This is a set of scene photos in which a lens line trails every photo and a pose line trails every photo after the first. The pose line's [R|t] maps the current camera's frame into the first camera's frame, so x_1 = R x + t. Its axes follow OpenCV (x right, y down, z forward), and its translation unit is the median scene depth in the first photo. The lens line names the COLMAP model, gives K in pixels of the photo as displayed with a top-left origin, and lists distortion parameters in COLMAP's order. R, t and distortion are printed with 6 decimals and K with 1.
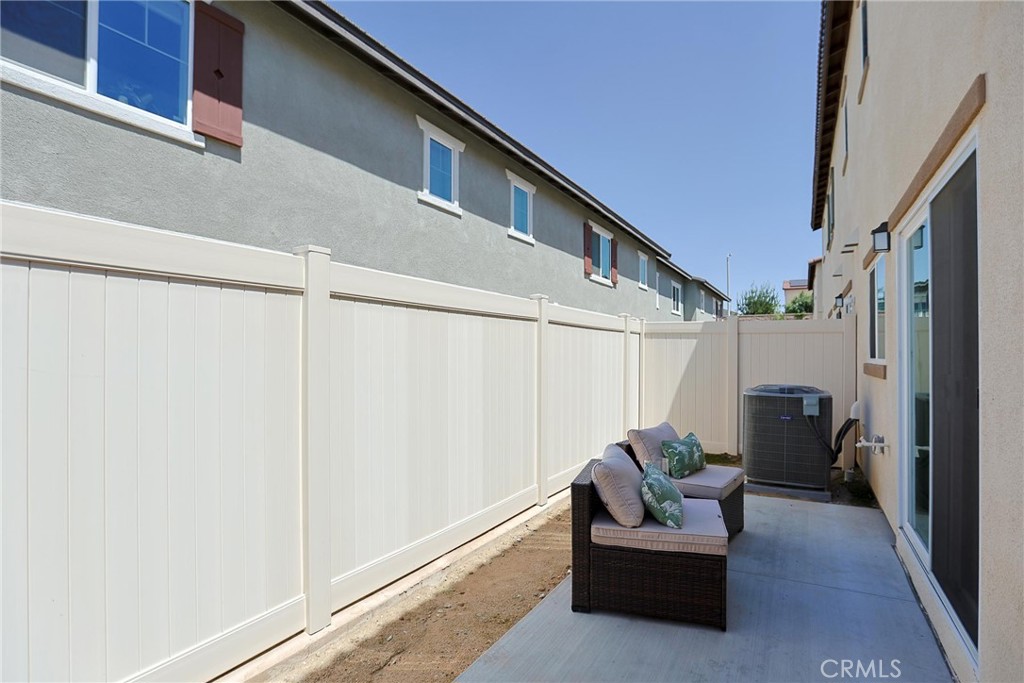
lens RADIAL K [[484.5, 0, 511.4], [0, 484.5, 358.2], [0, 0, 1]] dist [-0.041001, 0.017959]
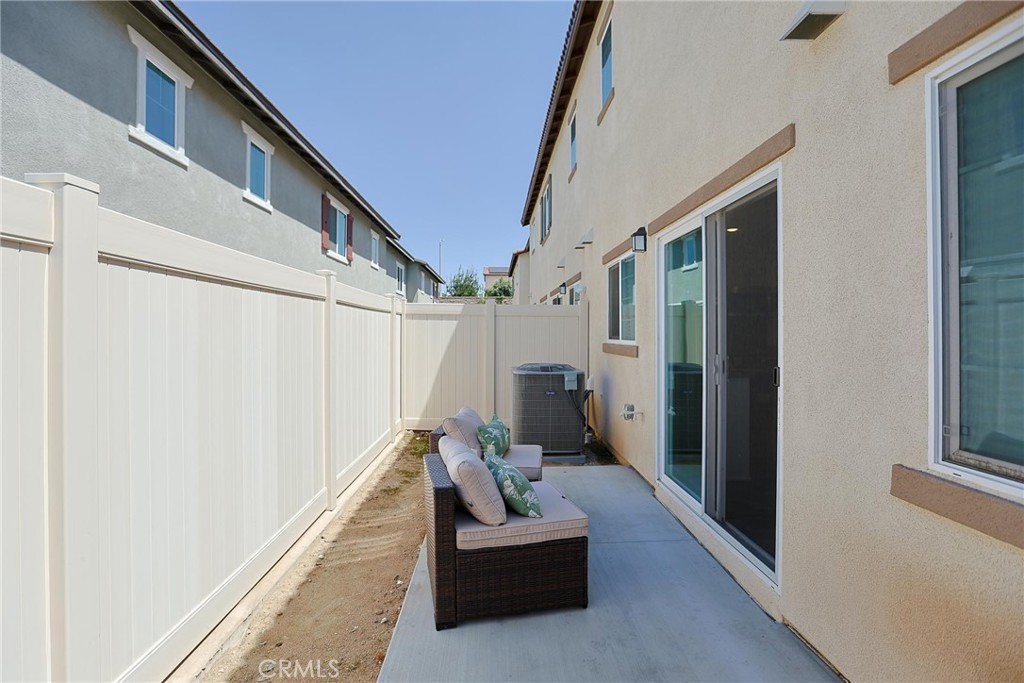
lens RADIAL K [[490.1, 0, 517.2], [0, 490.1, 340.2], [0, 0, 1]] dist [-0.041843, 0.017248]
pose [[0.868117, -0.009005, 0.496278, -0.085490], [0.007643, 0.999959, 0.004773, -0.007223], [-0.496301, -0.000351, 0.868151, 0.067399]]
